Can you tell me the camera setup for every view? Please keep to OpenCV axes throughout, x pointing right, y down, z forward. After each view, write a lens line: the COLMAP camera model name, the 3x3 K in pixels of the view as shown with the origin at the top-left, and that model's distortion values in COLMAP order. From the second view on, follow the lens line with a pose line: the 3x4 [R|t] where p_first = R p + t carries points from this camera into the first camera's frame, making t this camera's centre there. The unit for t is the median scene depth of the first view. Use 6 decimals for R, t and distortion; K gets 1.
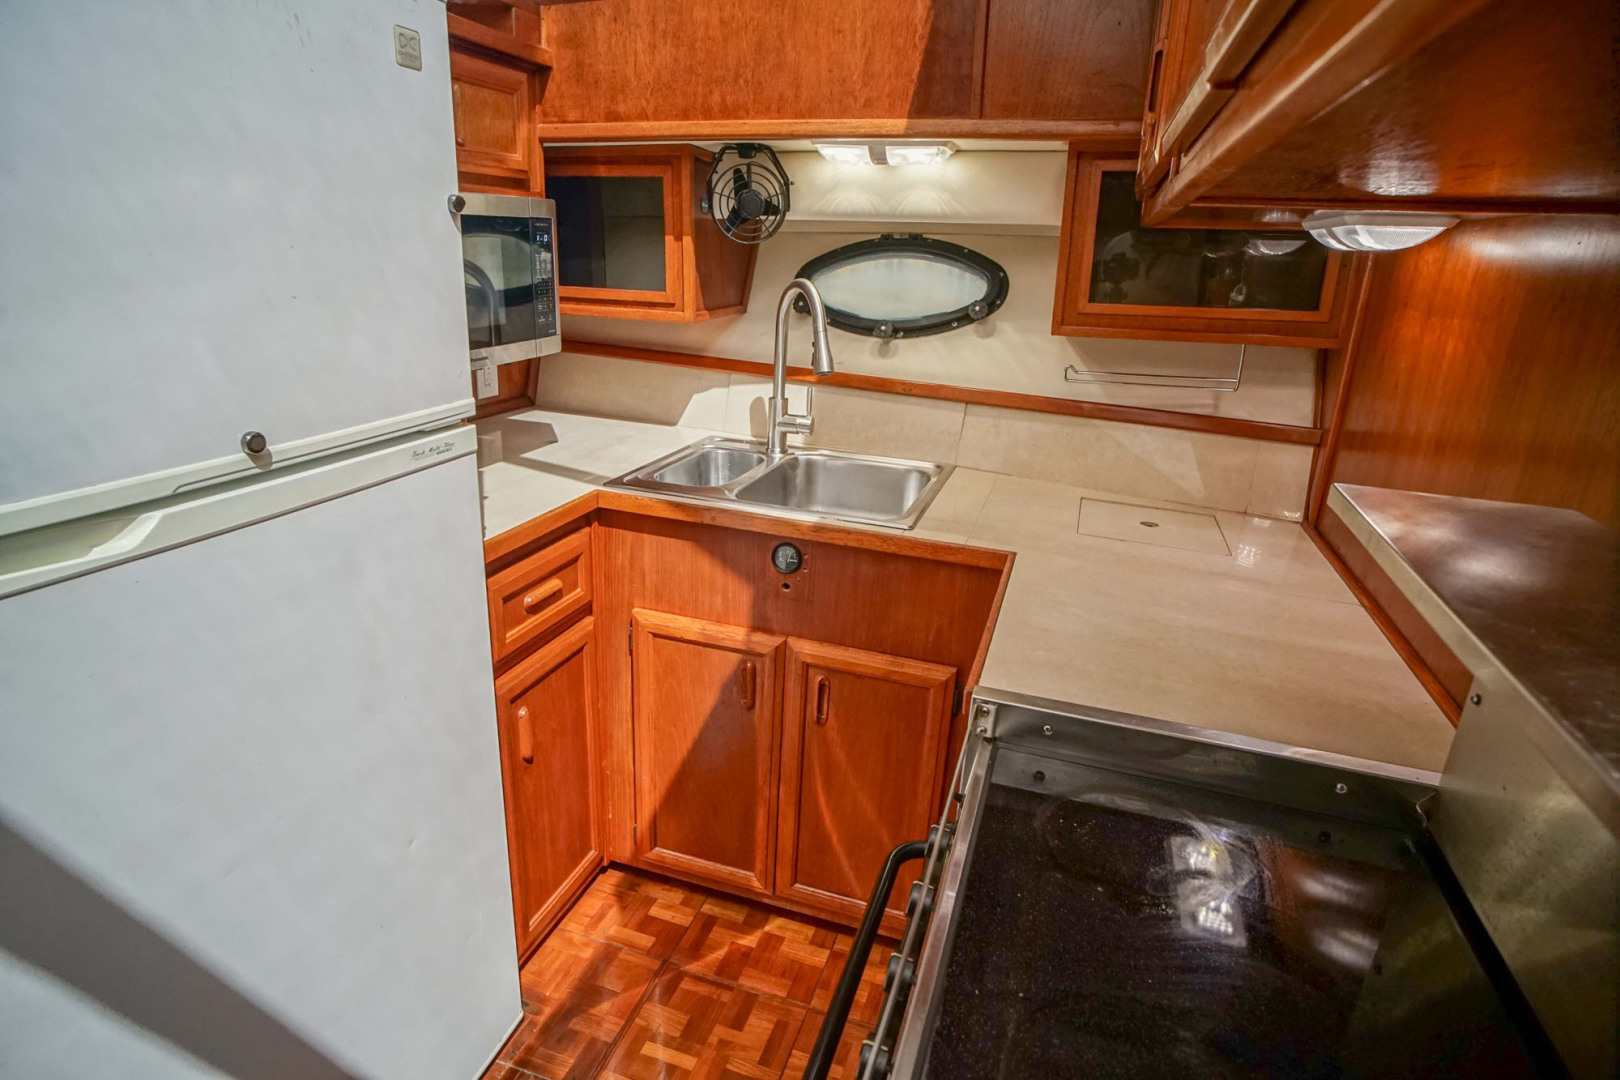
lens RADIAL K [[847.9, 0, 808.8], [0, 847.9, 538.1], [0, 0, 1]] dist [-0.031786, 0.005450]
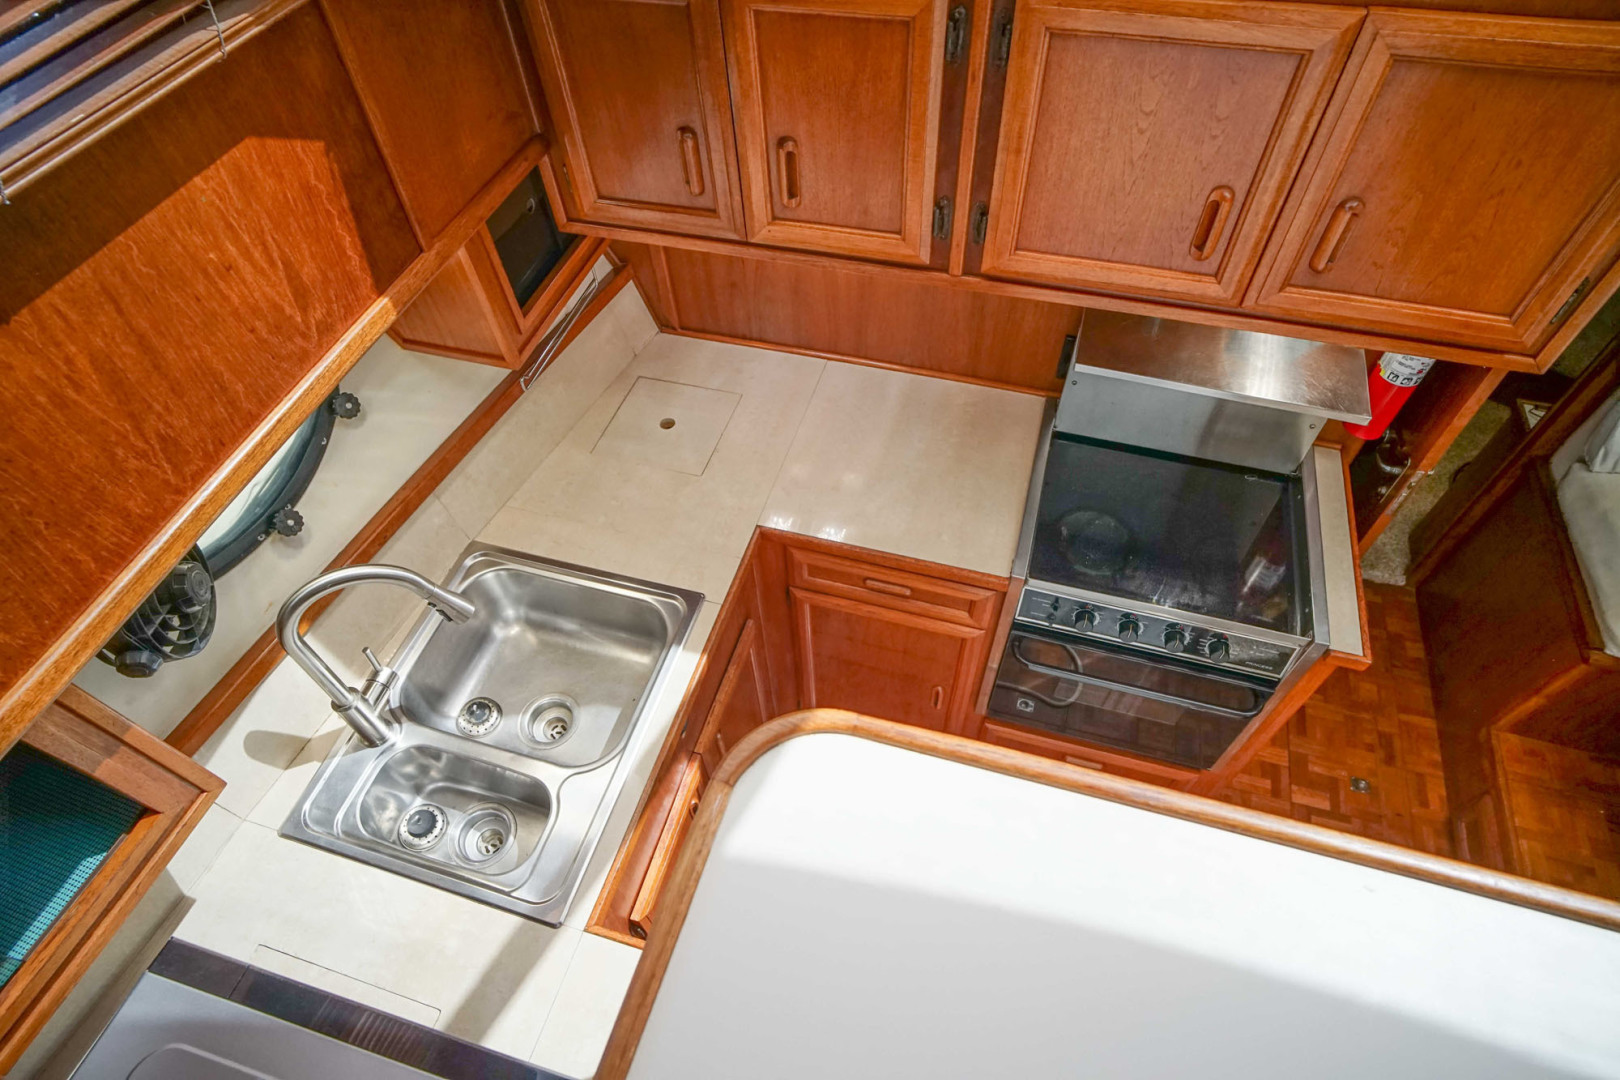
lens RADIAL K [[847.9, 0, 818.8], [0, 847.9, 538.6], [0, 0, 1]] dist [-0.031786, 0.005450]
pose [[-0.049794, -0.814255, 0.578368, -0.424952], [0.364544, 0.524317, 0.769545, -0.770422], [-0.929854, 0.249159, 0.270724, 0.533588]]
